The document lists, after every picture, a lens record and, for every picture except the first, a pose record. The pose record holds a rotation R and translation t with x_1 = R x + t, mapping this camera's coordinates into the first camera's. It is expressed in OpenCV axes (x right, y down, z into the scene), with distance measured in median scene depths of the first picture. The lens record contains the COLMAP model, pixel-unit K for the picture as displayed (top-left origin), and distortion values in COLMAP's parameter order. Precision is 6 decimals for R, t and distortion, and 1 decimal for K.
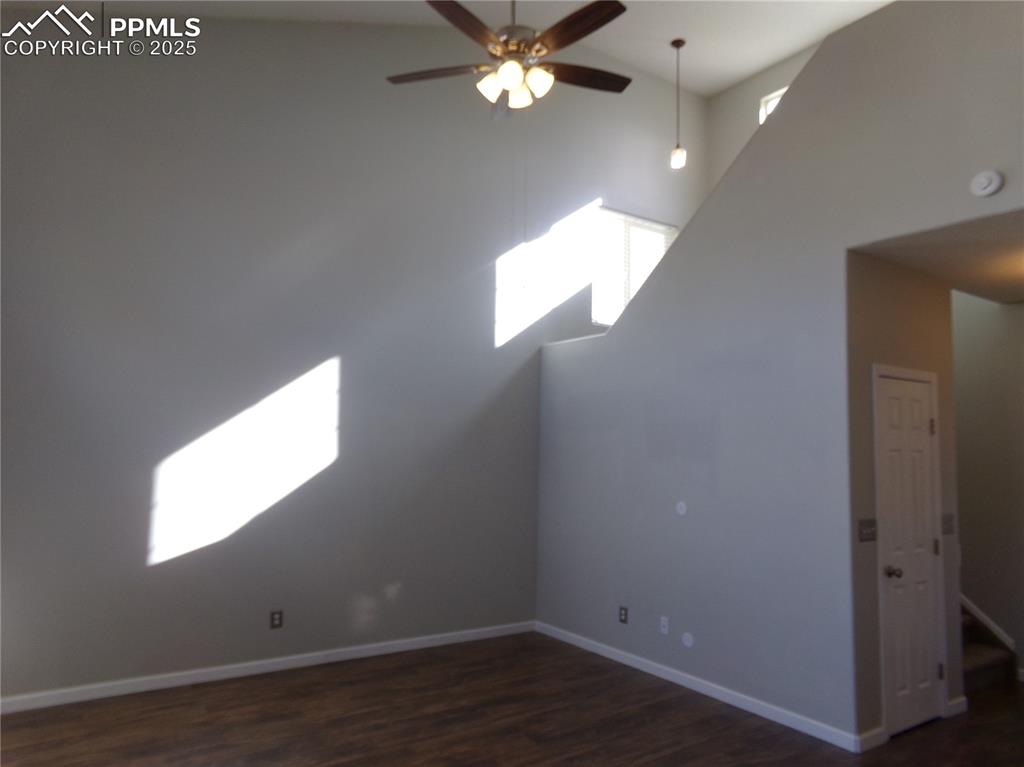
lens RADIAL K [[708.5, 0, 507.4], [0, 708.5, 384.9], [0, 0, 1]] dist [-0.089878, 0.151621]
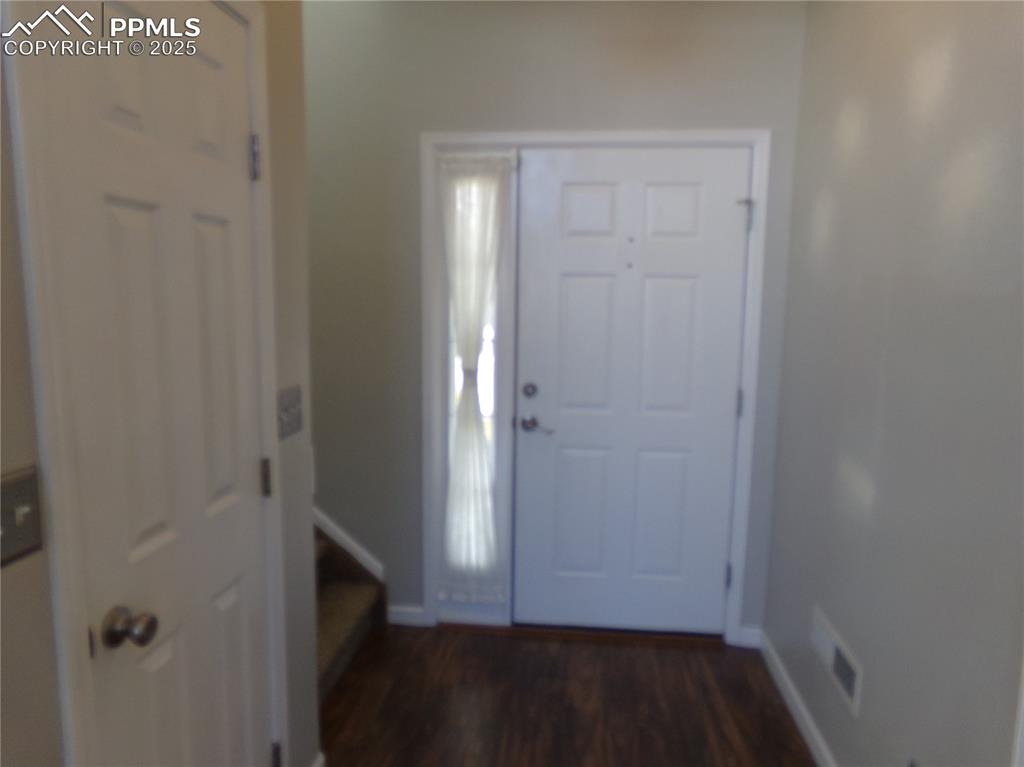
lens RADIAL K [[708.5, 0, 507.4], [0, 708.5, 384.9], [0, 0, 1]] dist [-0.089878, 0.151621]
pose [[0.661369, -0.129101, 0.738867, 0.408486], [-0.059311, 0.972990, 0.223099, 0.085925], [-0.747712, -0.191374, 0.635848, 0.644397]]
